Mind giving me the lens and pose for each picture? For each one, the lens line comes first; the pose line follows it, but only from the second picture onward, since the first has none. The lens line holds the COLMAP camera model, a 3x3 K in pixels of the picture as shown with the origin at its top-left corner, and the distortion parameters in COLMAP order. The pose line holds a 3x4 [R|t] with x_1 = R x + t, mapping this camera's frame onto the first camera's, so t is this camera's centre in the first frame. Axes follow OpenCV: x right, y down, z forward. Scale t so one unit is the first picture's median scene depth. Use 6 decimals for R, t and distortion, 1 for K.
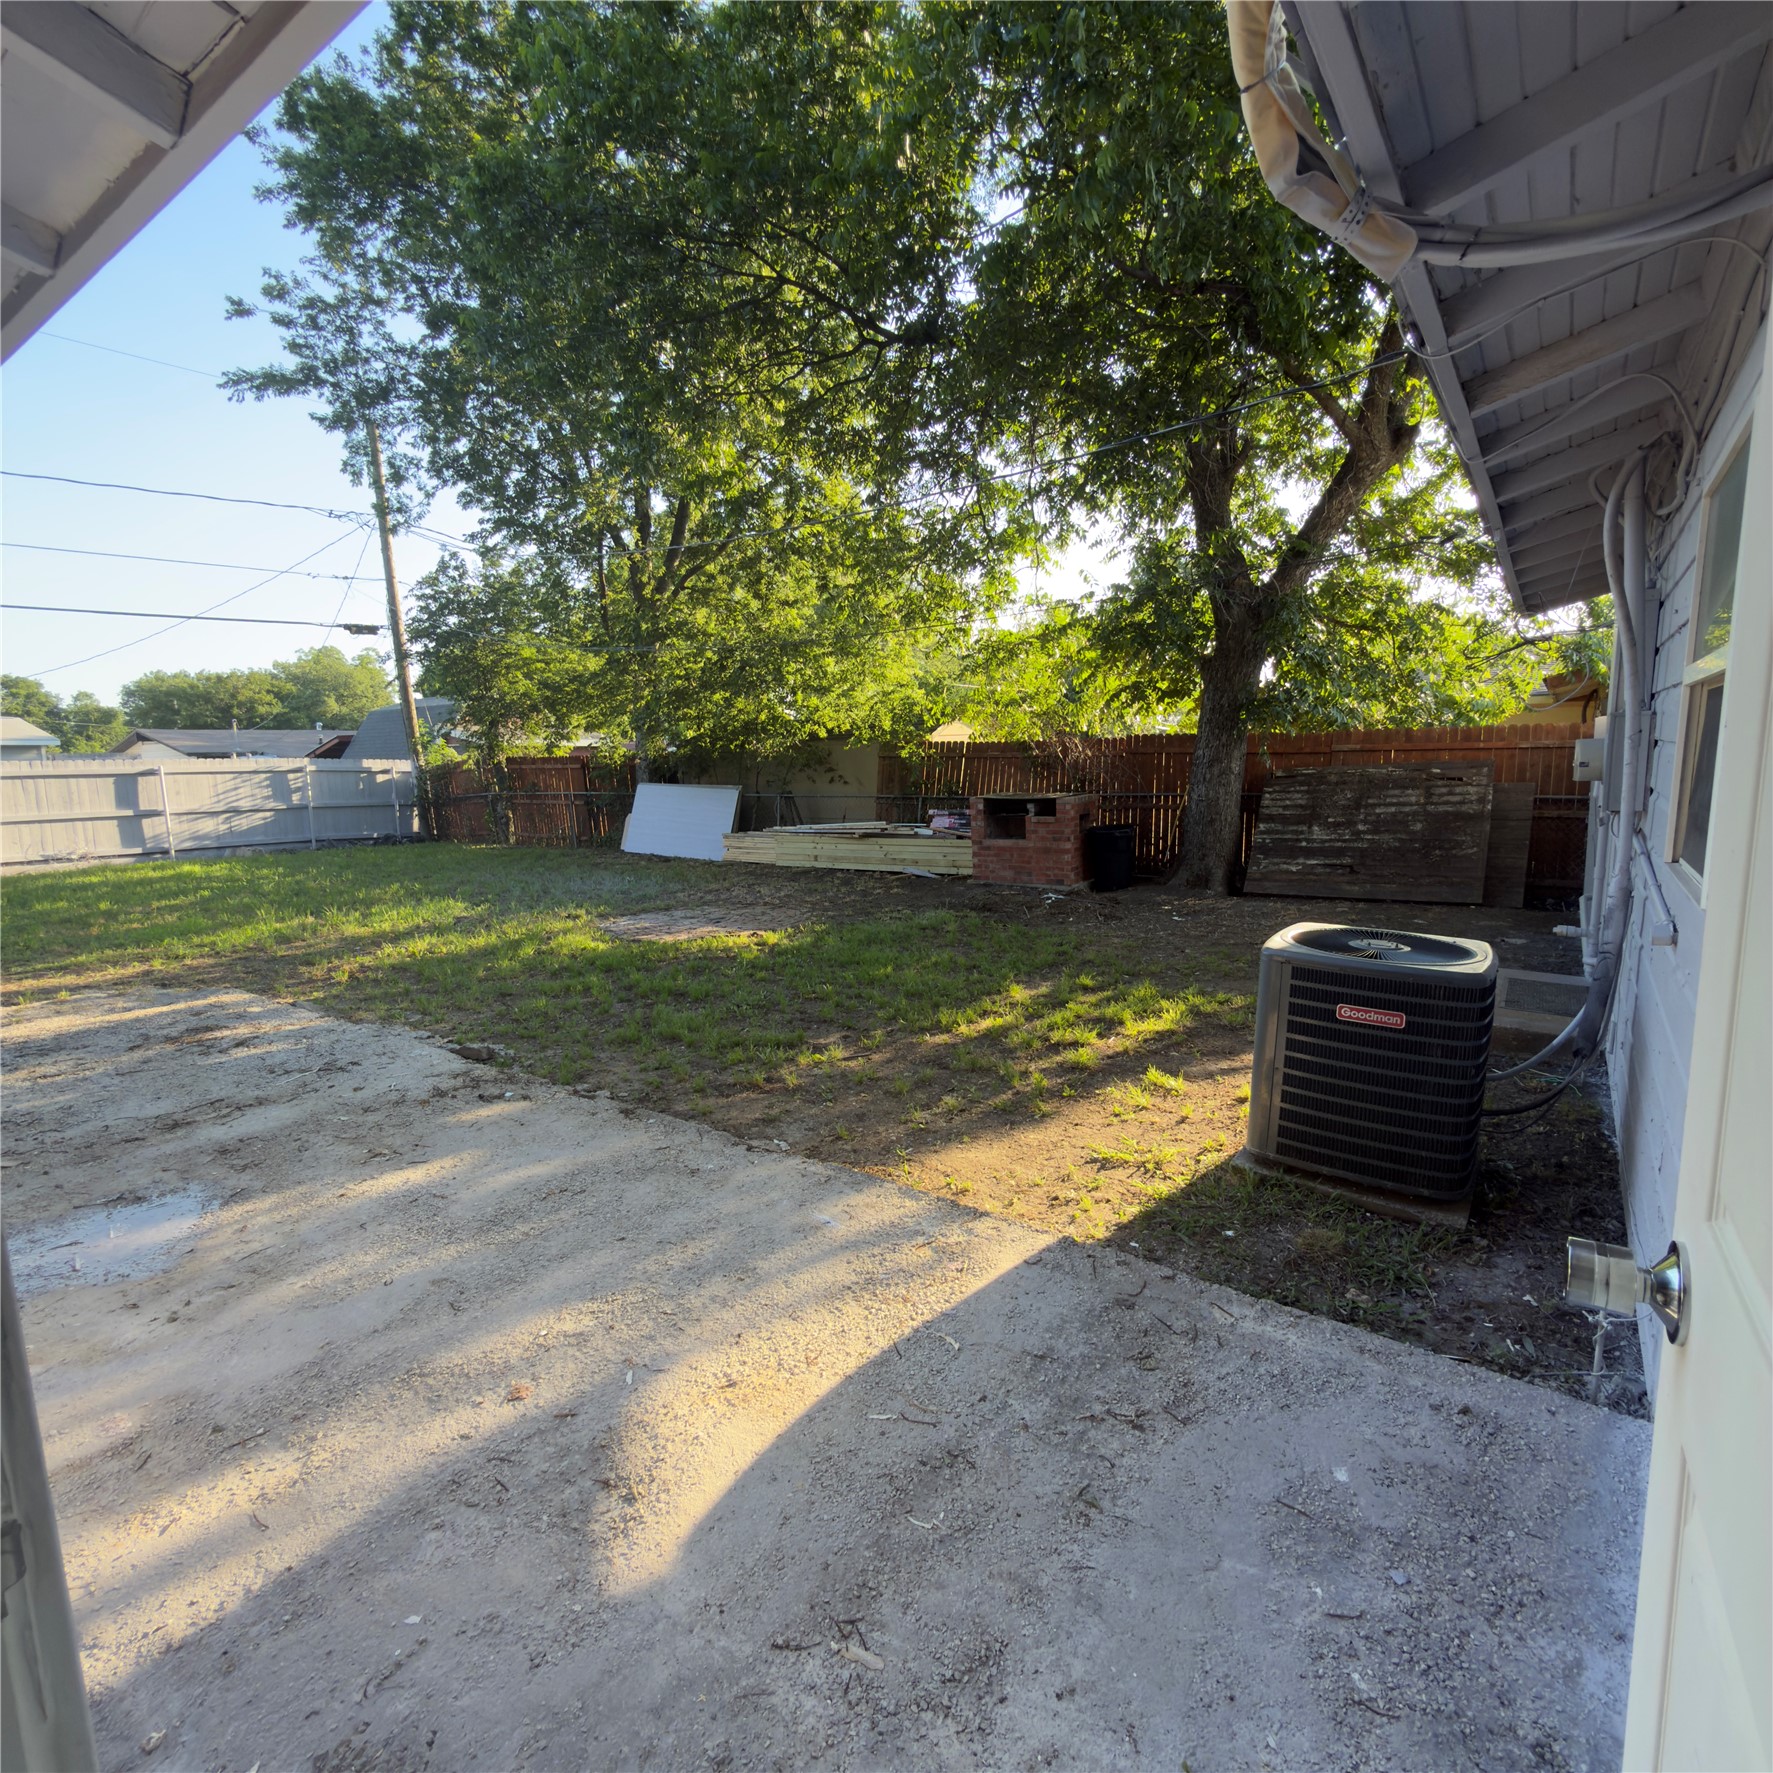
lens RADIAL K [[945.1, 0, 887.0], [0, 945.1, 888.2], [0, 0, 1]] dist [0.002696, -0.001390]
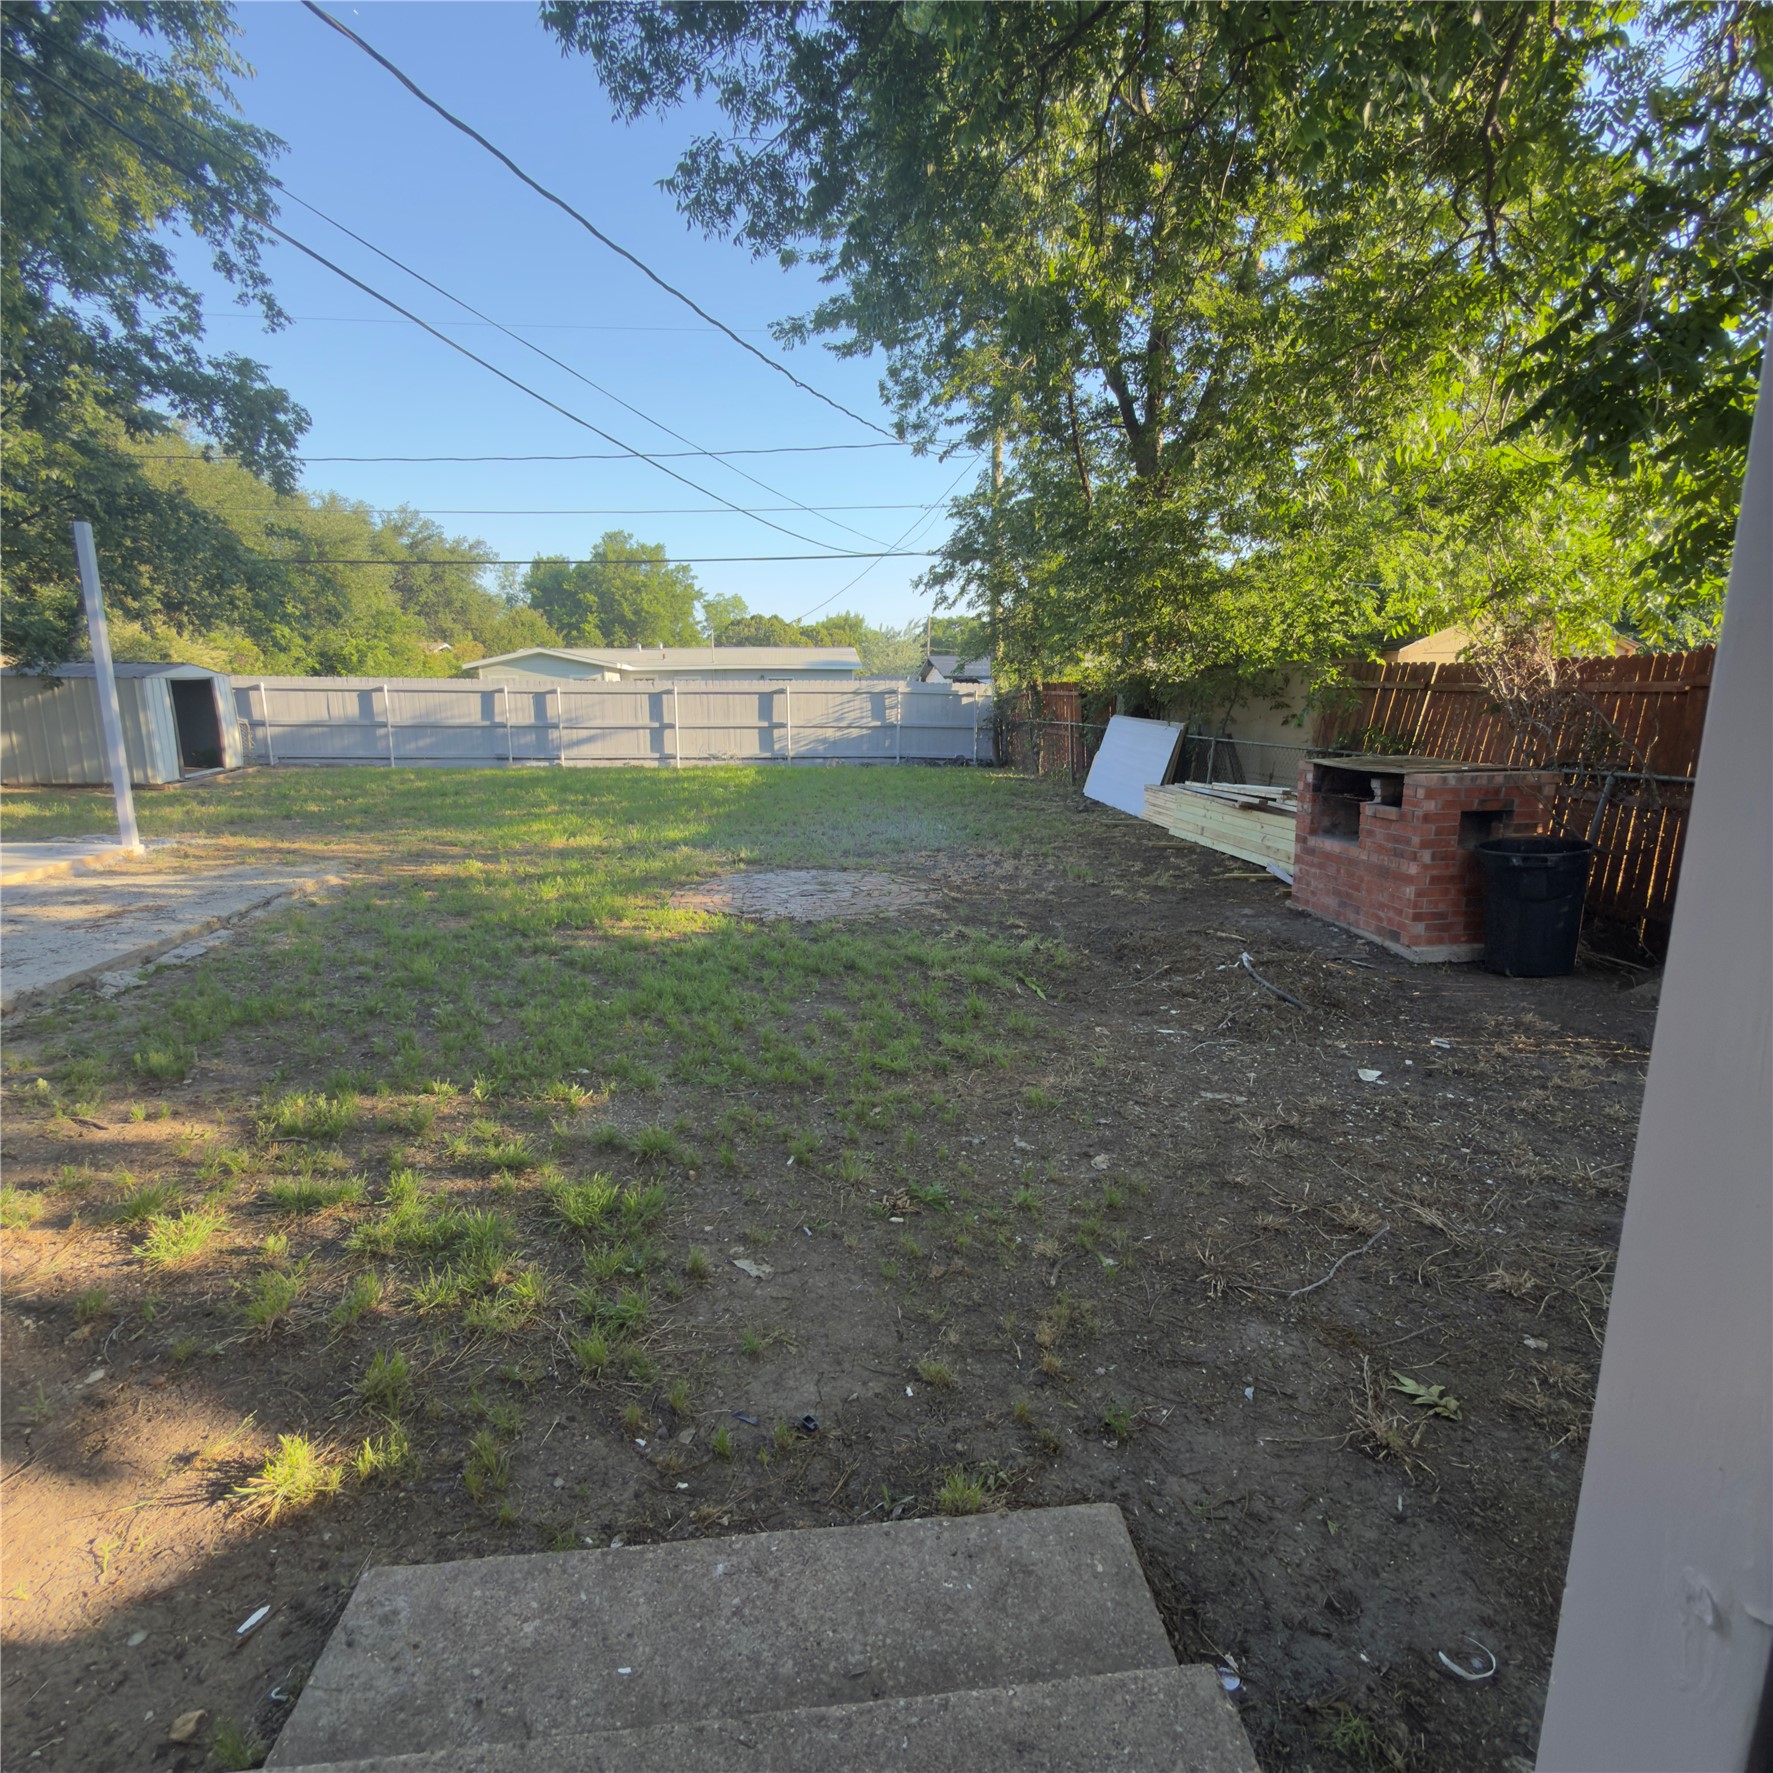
lens RADIAL K [[945.1, 0, 895.4], [0, 945.1, 885.0], [0, 0, 1]] dist [0.002696, -0.001390]
pose [[0.666621, 0.167634, -0.726303, 0.242454], [-0.113937, 0.985849, 0.122963, -0.043476], [0.736638, 0.000783, 0.676287, 0.292681]]
